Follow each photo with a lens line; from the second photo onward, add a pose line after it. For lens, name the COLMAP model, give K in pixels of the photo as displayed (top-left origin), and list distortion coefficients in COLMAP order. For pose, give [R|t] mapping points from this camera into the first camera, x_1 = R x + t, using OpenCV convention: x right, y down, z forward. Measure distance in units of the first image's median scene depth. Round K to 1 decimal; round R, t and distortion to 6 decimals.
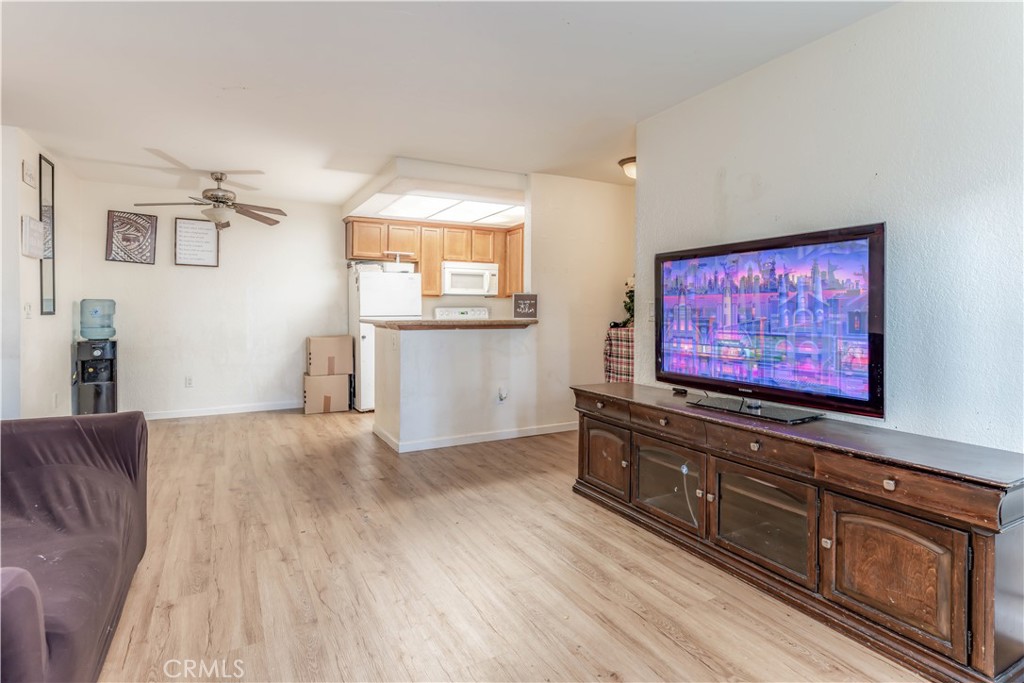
lens RADIAL K [[520.6, 0, 511.7], [0, 520.6, 313.4], [0, 0, 1]] dist [0.001612, 0.000212]
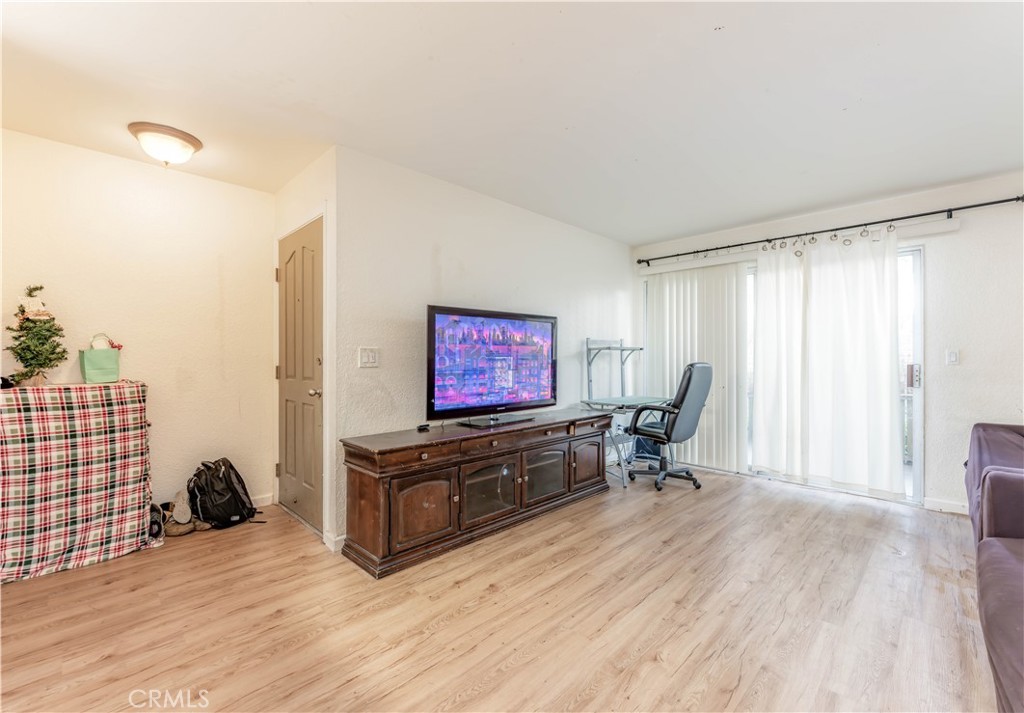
lens RADIAL K [[435.5, 0, 538.0], [0, 435.5, 356.2], [0, 0, 1]] dist [-0.000476, -0.000139]
pose [[-0.309375, -0.002399, 0.950937, -0.361115], [0.003157, 0.999989, 0.003549, -0.004829], [-0.950935, 0.004100, -0.309364, 0.580550]]
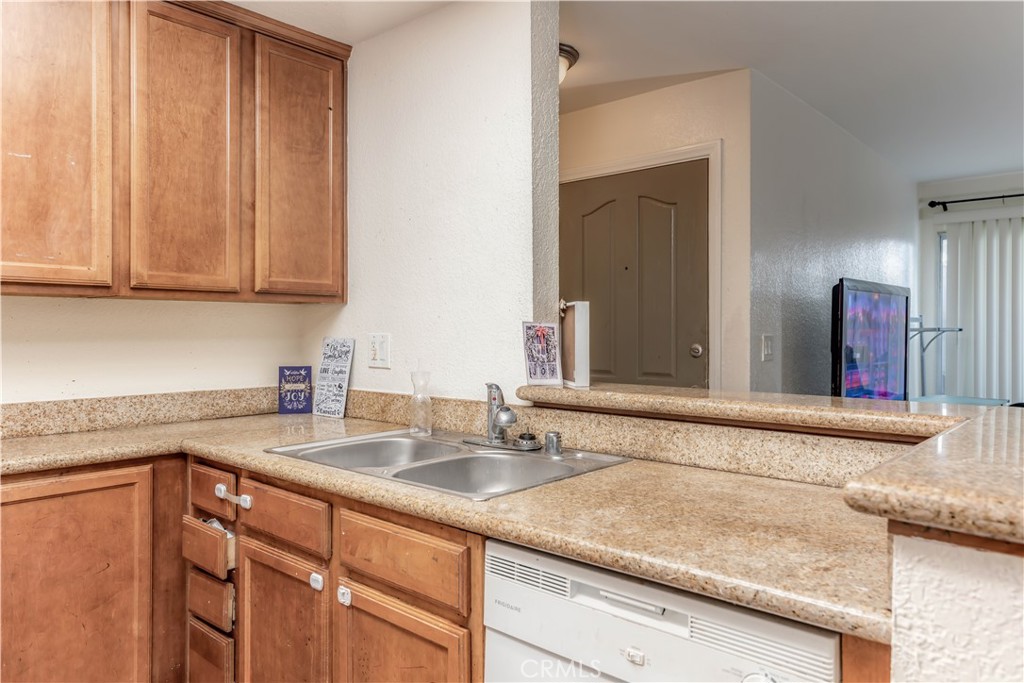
lens RADIAL K [[694.2, 0, 515.6], [0, 694.2, 329.9], [0, 0, 1]] dist [0.009135, 0.003287]
pose [[-0.340667, -0.005101, 0.940170, -0.316398], [0.001996, 0.999979, 0.006149, -0.021394], [-0.940182, 0.003971, -0.340649, 1.015301]]
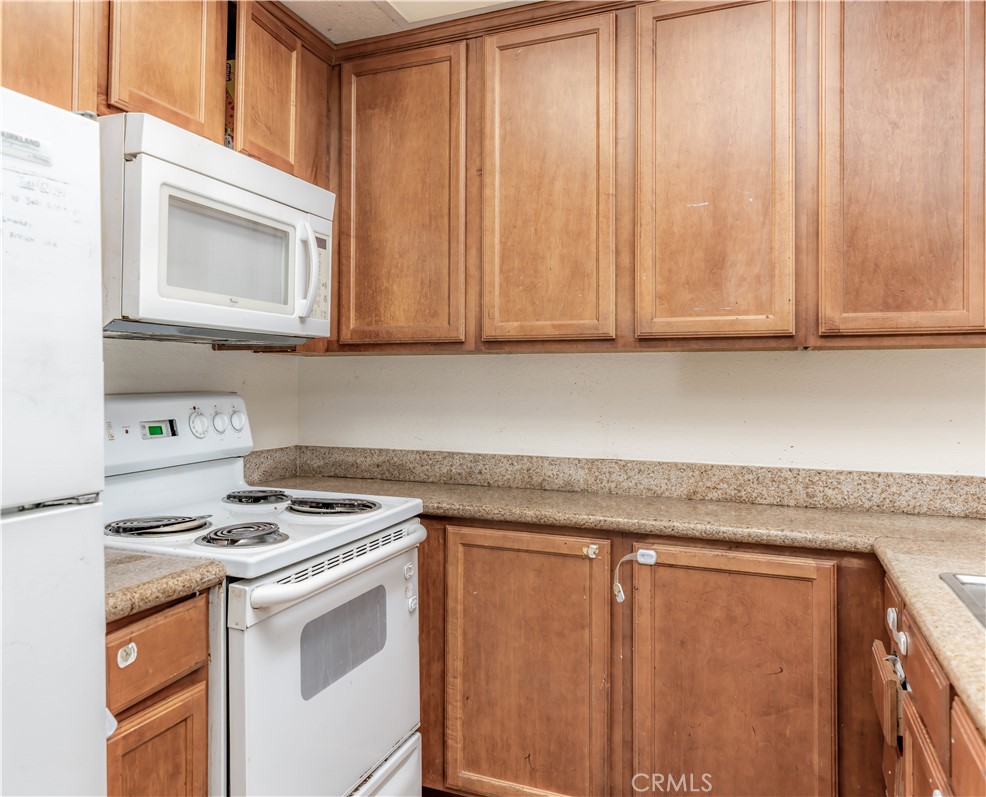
lens RADIAL K [[797.9, 0, 397.1], [0, 797.9, 371.7], [0, 0, 1]] dist [0.006927, 0.004963]
pose [[0.807916, 0.009245, 0.589226, -0.247333], [0.000507, 0.999866, -0.016383, -0.021078], [-0.589298, 0.013535, 0.807802, 0.911605]]
